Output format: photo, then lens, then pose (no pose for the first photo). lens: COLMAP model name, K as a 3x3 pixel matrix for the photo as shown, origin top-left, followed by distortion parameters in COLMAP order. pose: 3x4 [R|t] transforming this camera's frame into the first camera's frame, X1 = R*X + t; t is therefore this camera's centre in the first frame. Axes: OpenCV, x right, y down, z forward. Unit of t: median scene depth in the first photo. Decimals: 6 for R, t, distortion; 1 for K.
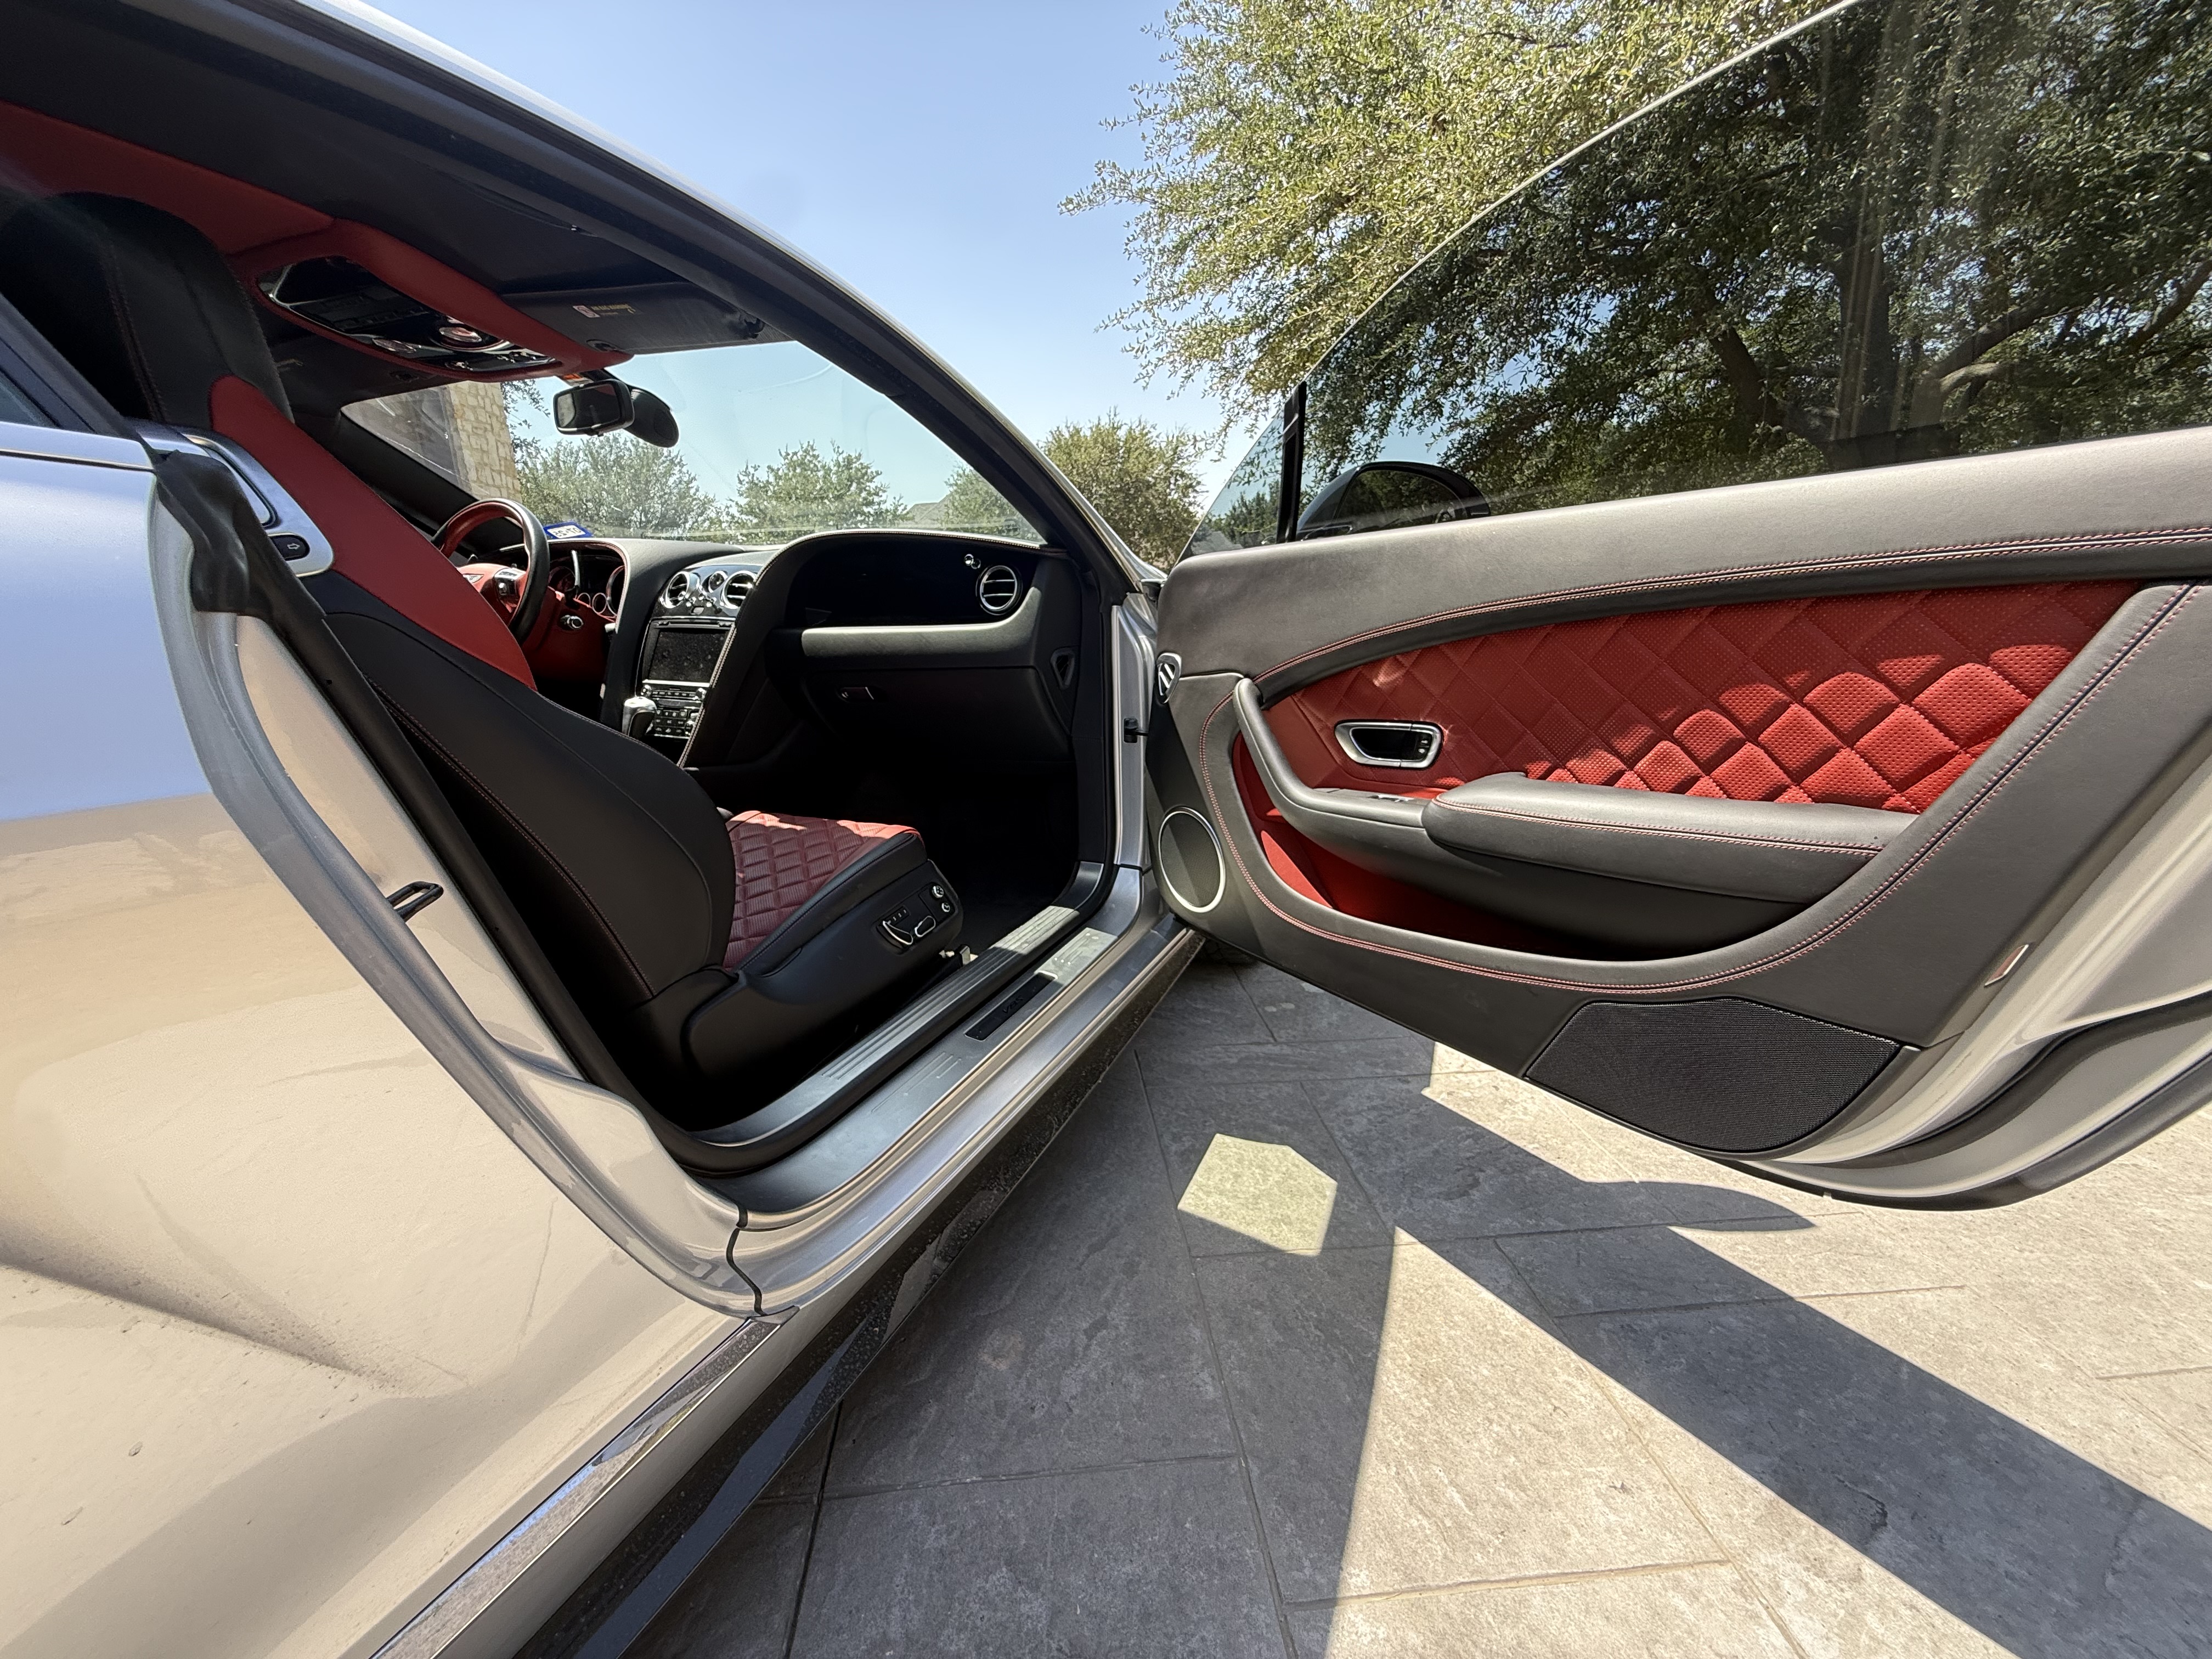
lens RADIAL K [[908.5, 0, 1097.3], [0, 908.5, 807.2], [0, 0, 1]] dist [0.004317, 0.000300]
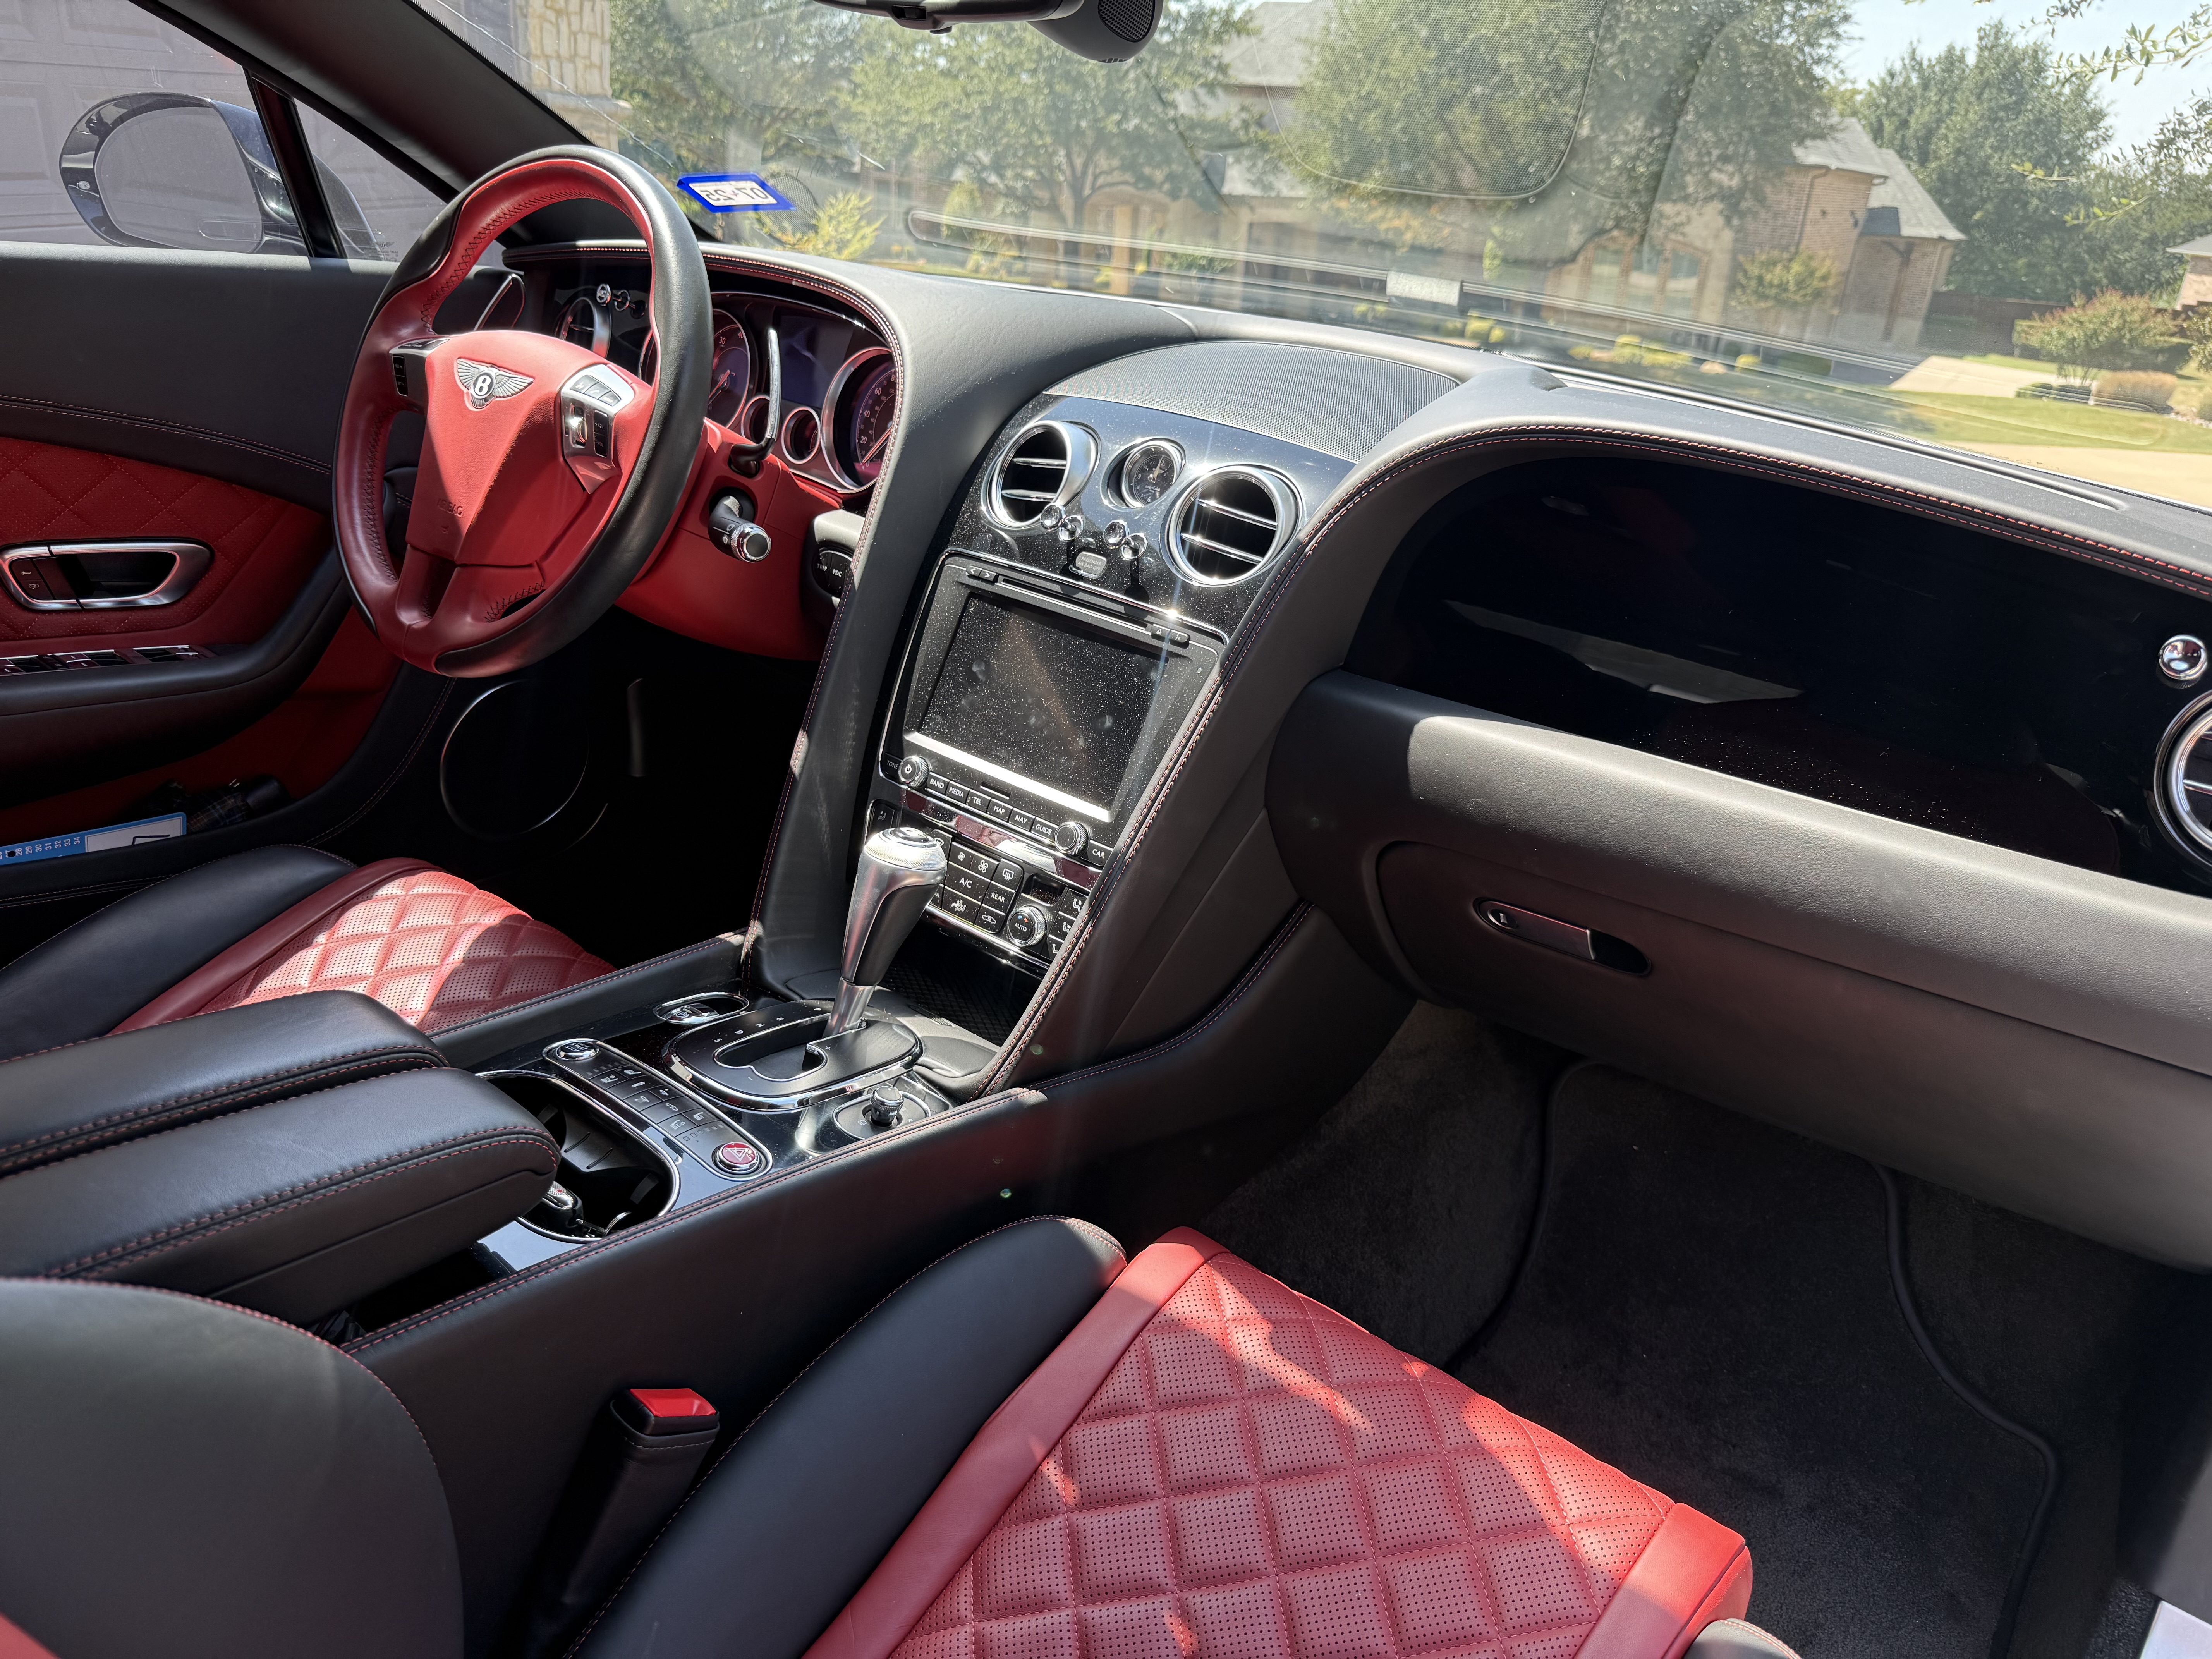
lens RADIAL K [[1566.4, 0, 1110.8], [0, 1566.4, 829.7], [0, 0, 1]] dist [-0.001572, -0.007412]
pose [[0.961748, 0.196217, -0.191156, -0.296673], [-0.162168, 0.970208, 0.179992, -0.222836], [0.220778, -0.142108, 0.964916, 0.422094]]
